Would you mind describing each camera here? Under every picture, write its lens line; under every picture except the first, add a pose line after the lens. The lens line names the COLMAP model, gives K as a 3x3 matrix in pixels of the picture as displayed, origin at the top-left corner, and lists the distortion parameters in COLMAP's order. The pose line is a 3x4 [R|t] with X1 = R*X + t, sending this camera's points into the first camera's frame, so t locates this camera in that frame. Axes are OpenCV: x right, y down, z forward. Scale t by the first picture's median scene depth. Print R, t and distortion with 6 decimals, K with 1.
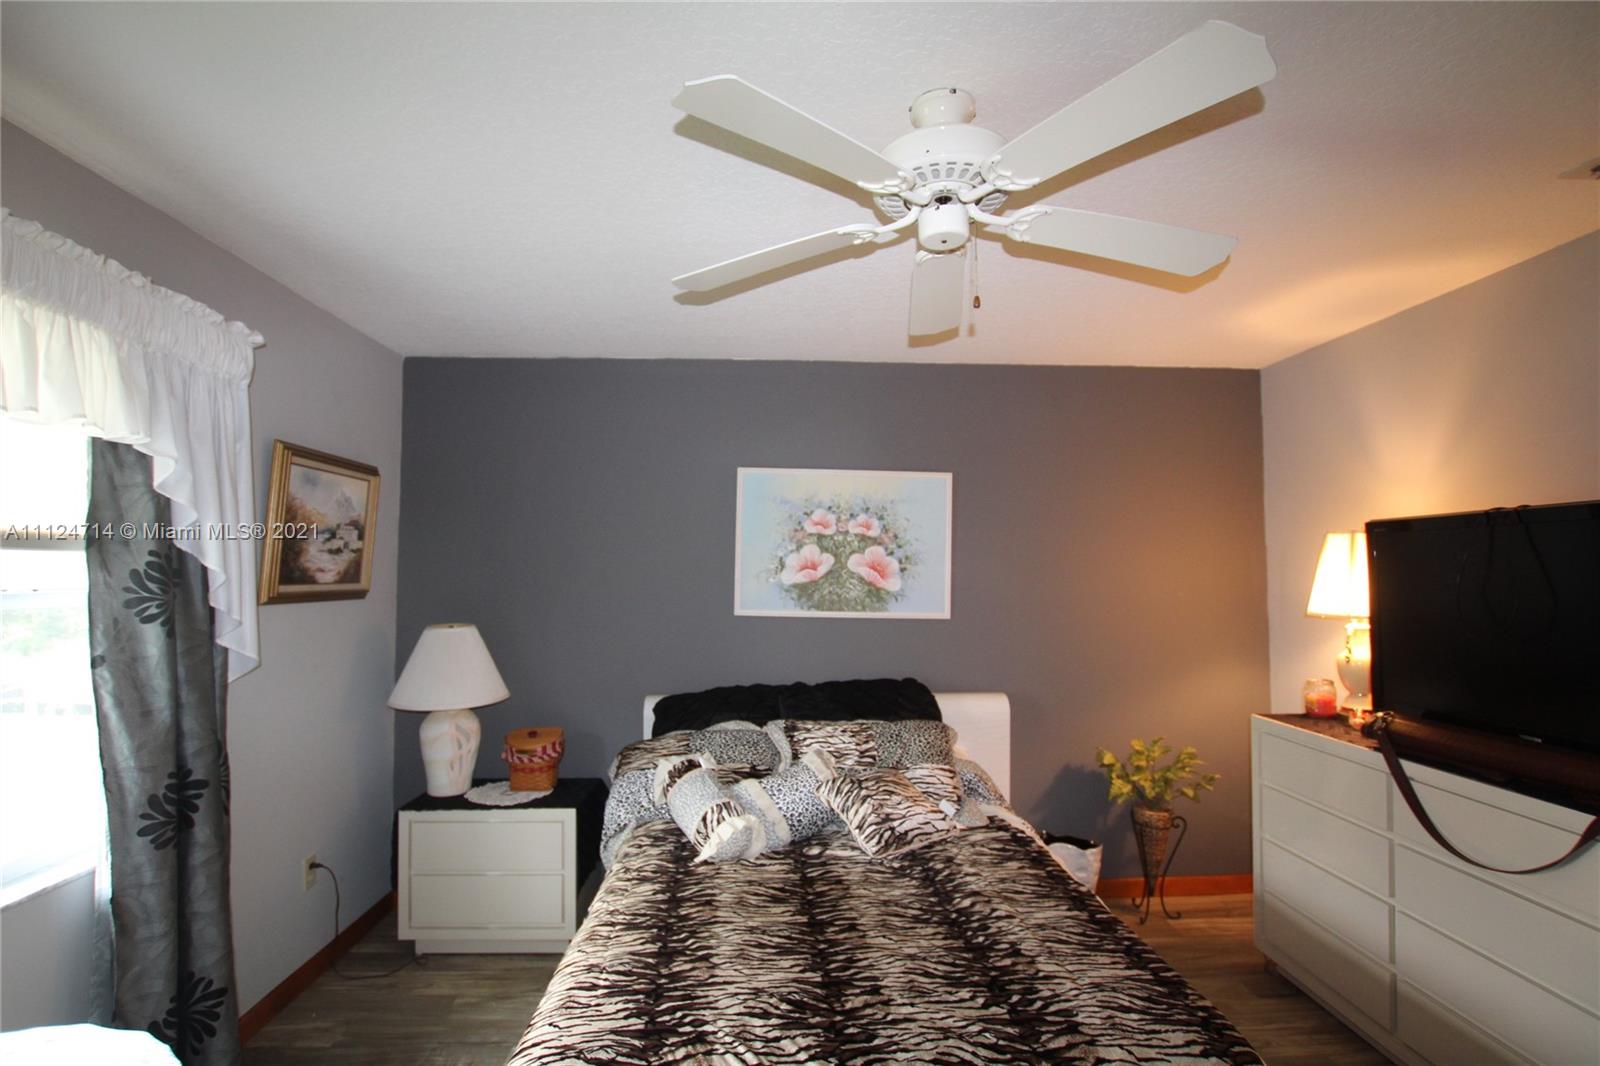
lens RADIAL K [[747.2, 0, 793.4], [0, 747.2, 534.9], [0, 0, 1]] dist [-0.036806, 0.007960]
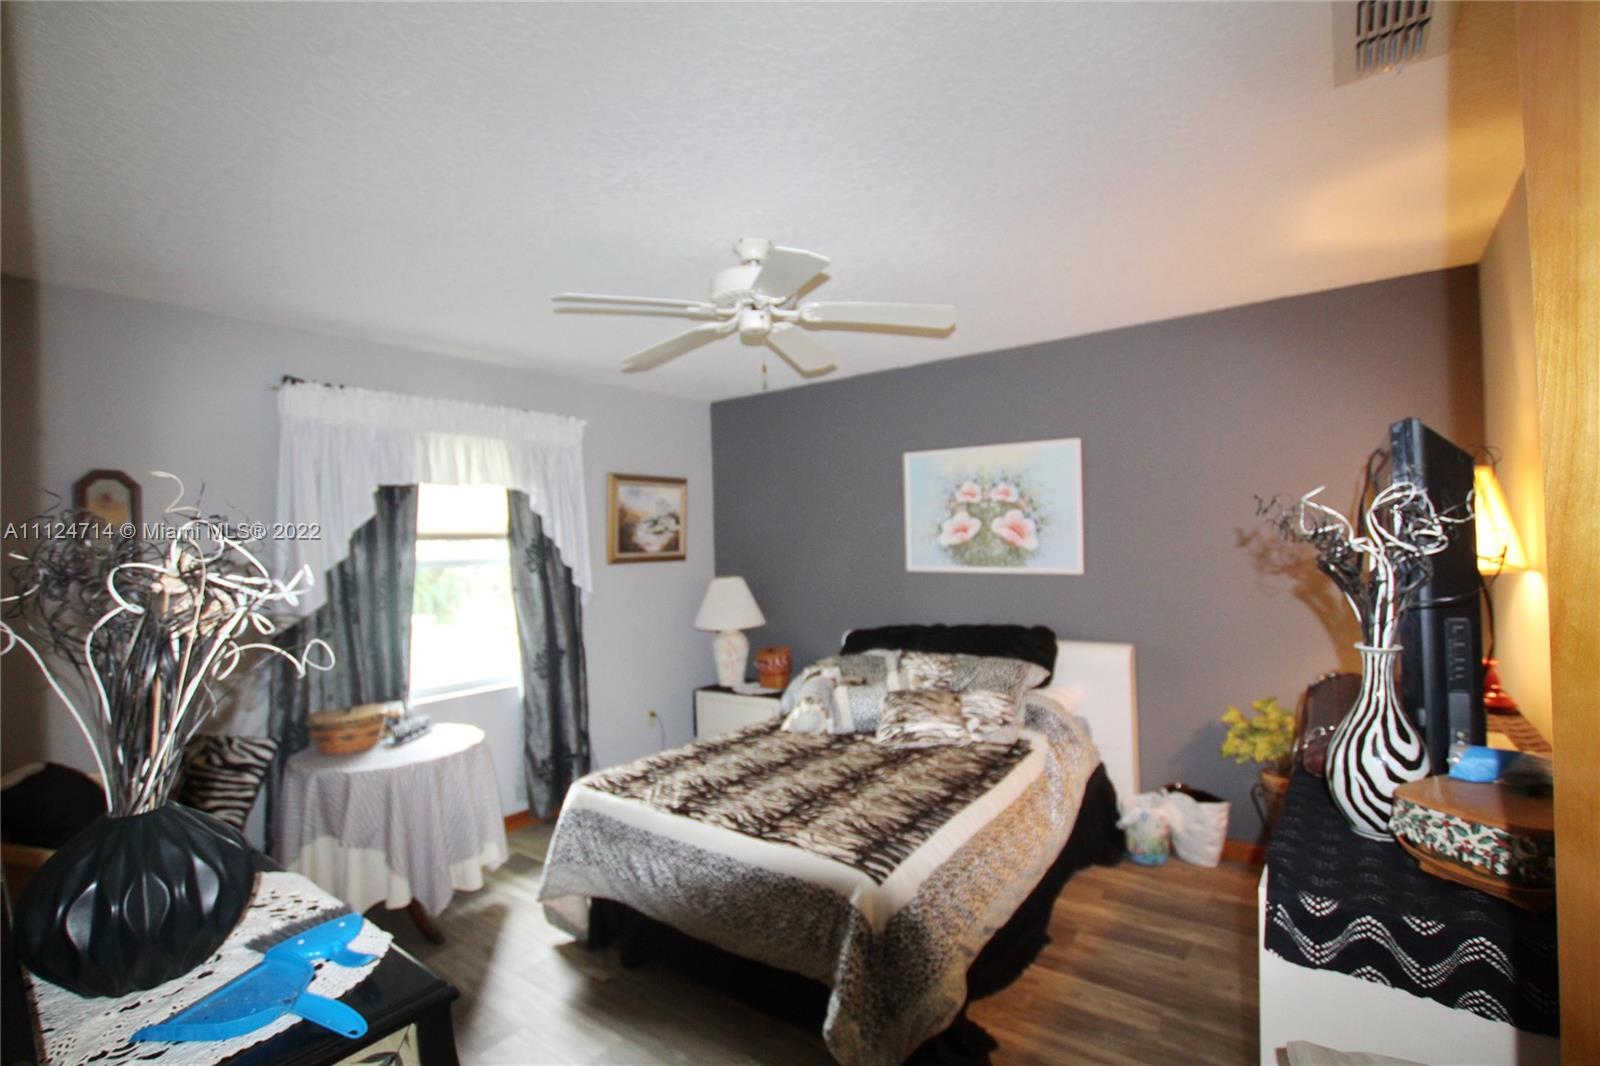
lens RADIAL K [[747.2, 0, 793.4], [0, 747.2, 534.9], [0, 0, 1]] dist [-0.036806, 0.007960]
pose [[0.770902, -0.030476, -0.636225, 0.602884], [0.063691, 0.997537, 0.029389, -0.002362], [0.633762, -0.063177, 0.770944, -0.099838]]
